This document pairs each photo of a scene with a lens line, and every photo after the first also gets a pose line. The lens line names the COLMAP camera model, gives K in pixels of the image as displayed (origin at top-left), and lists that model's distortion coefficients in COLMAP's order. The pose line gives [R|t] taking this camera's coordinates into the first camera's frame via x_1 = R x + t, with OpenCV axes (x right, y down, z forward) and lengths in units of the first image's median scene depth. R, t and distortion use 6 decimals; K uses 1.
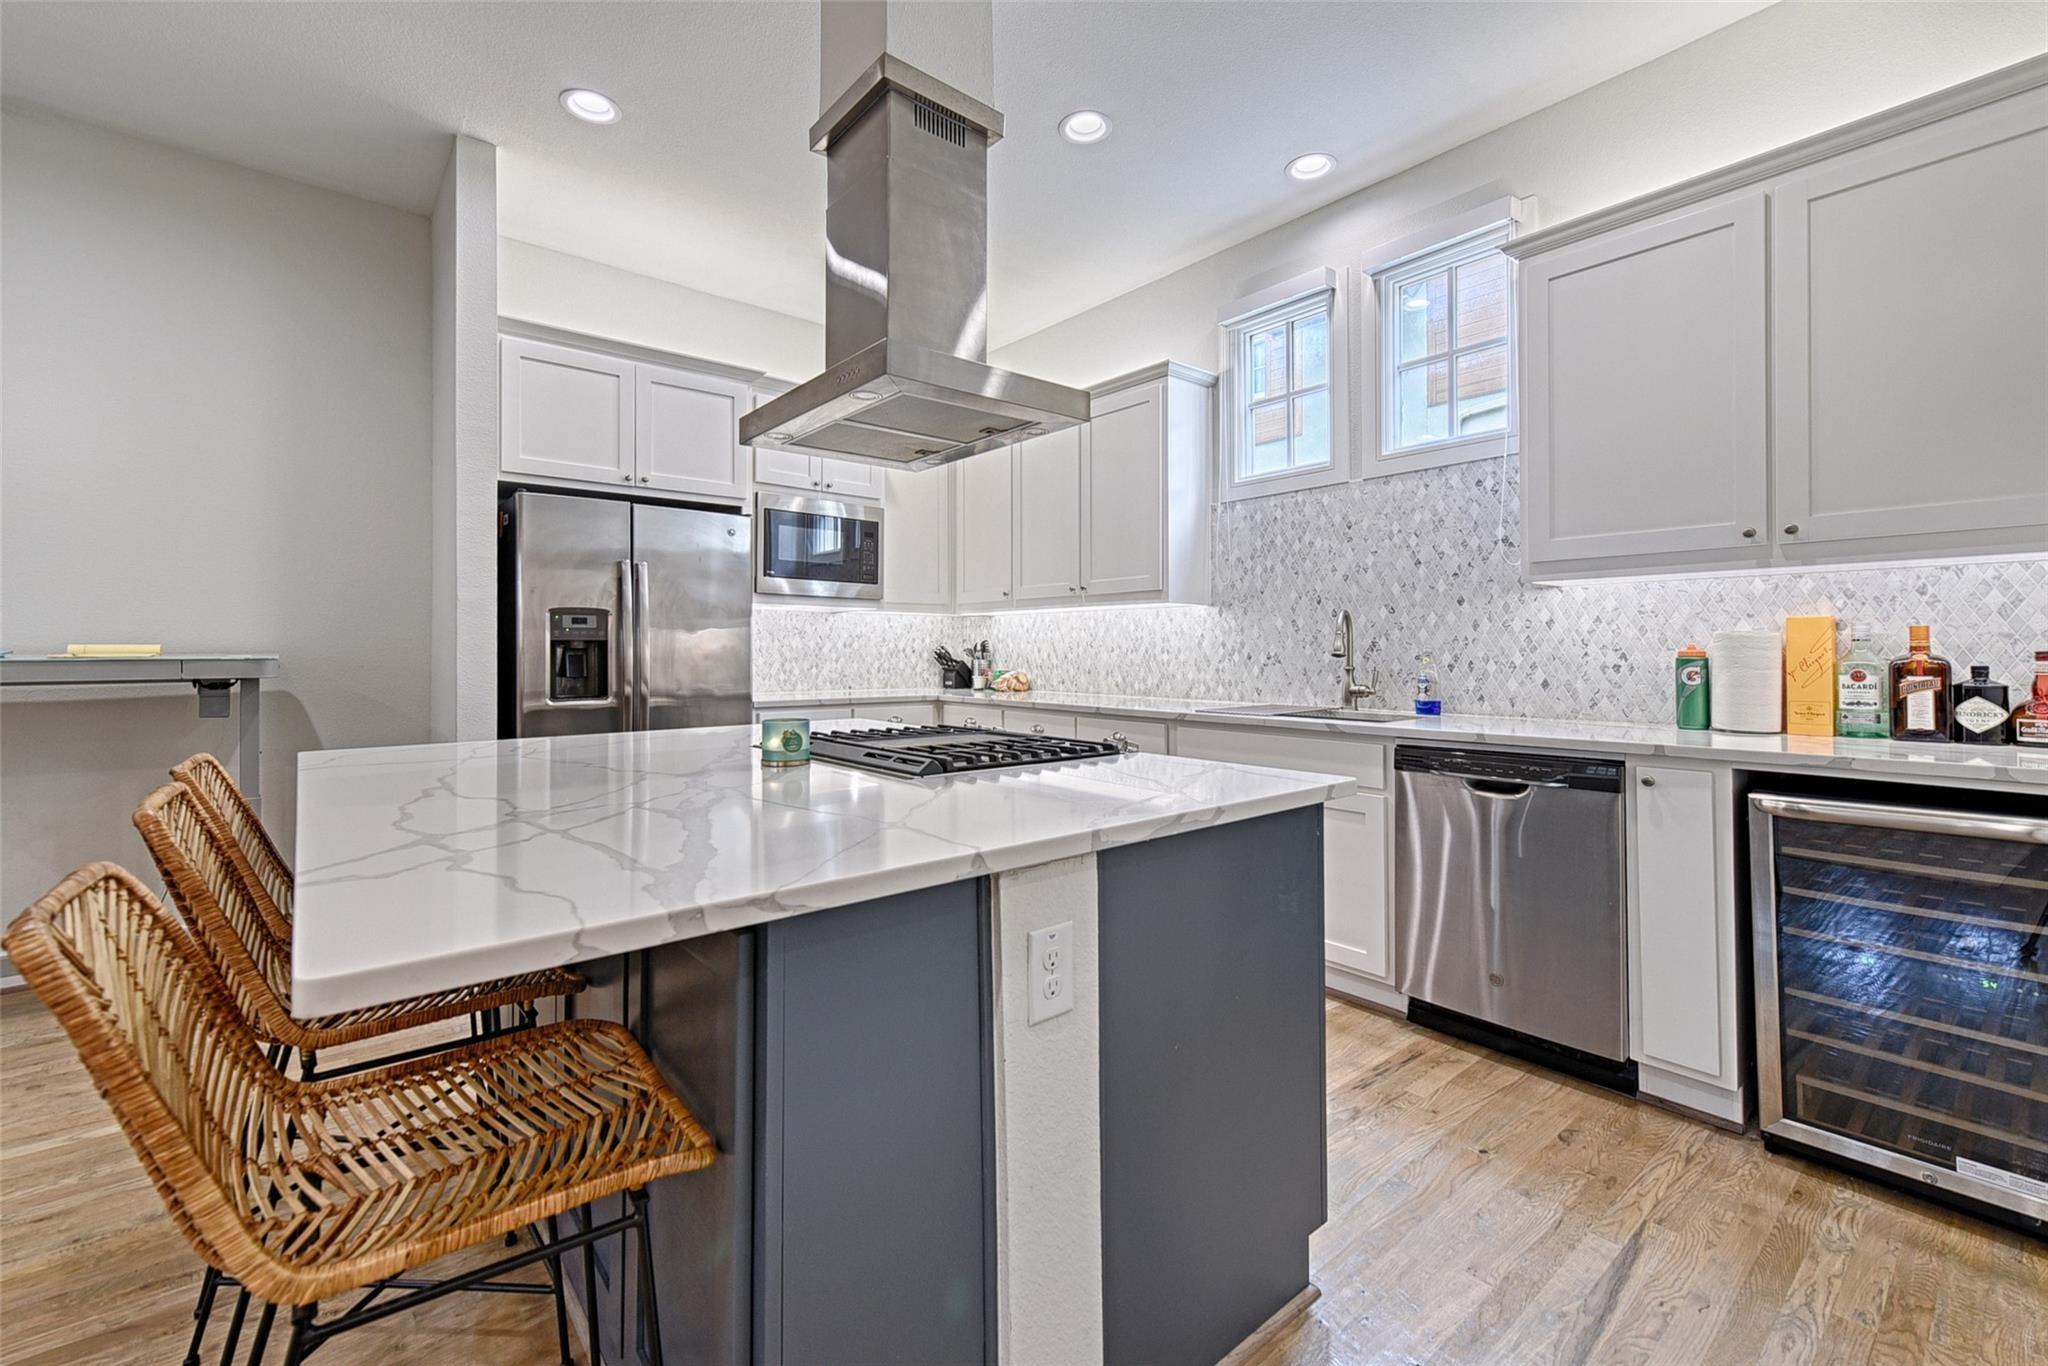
lens RADIAL K [[868.6, 0, 1058.0], [0, 868.6, 652.2], [0, 0, 1]] dist [0.003349, 0.000408]
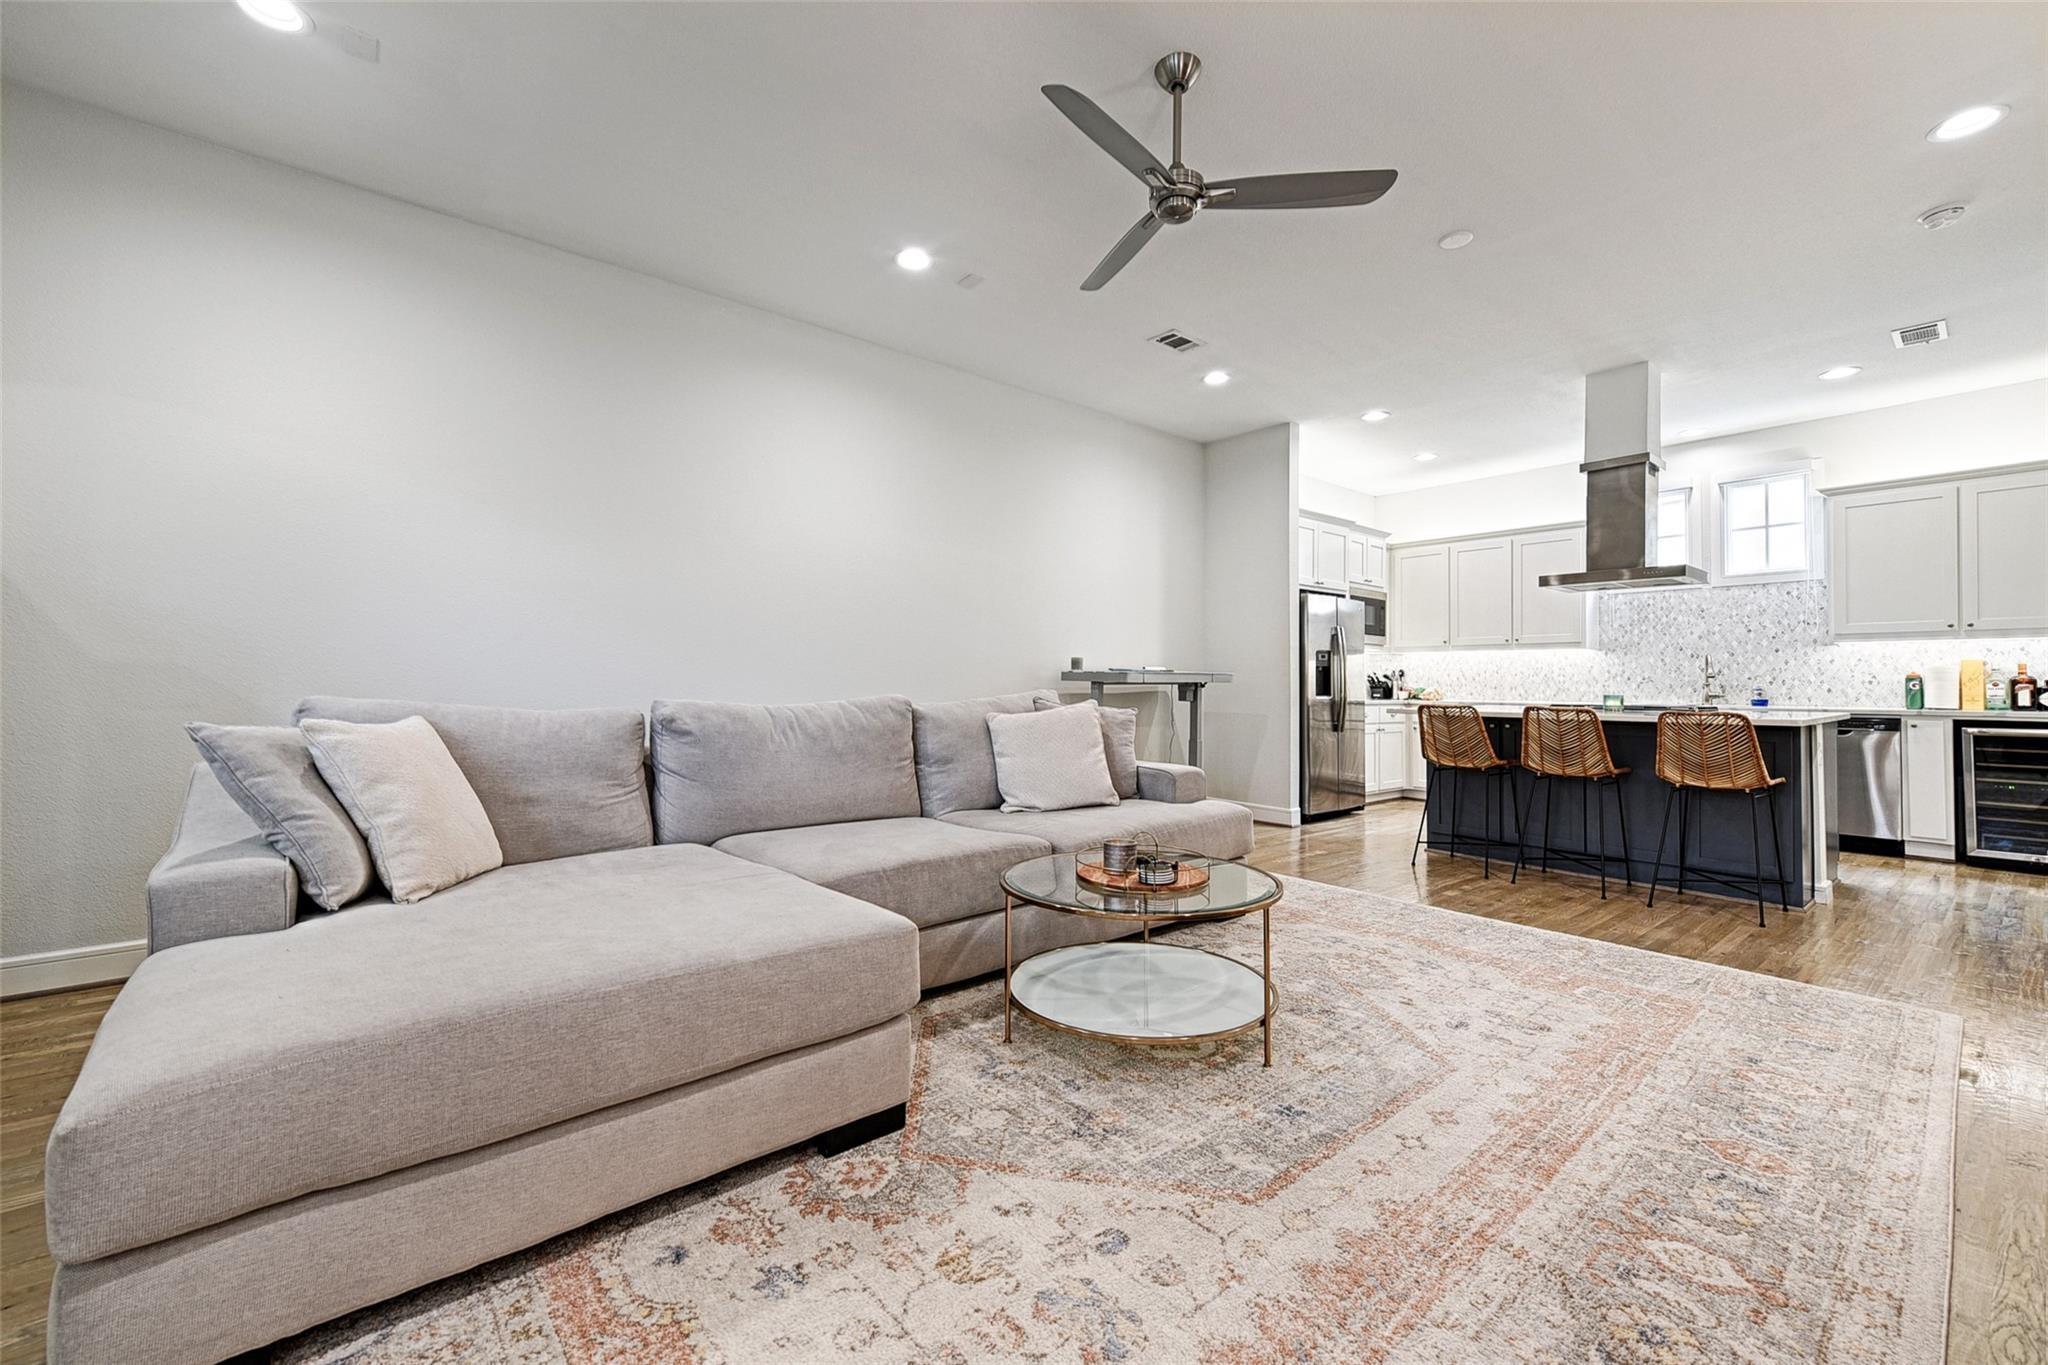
lens RADIAL K [[868.6, 0, 1021.1], [0, 868.6, 675.4], [0, 0, 1]] dist [0.003349, 0.000408]
pose [[0.999964, 0.008039, -0.002674, -1.563789], [-0.008072, 0.999889, -0.012540, 0.047757], [0.002573, 0.012561, 0.999918, -1.255467]]
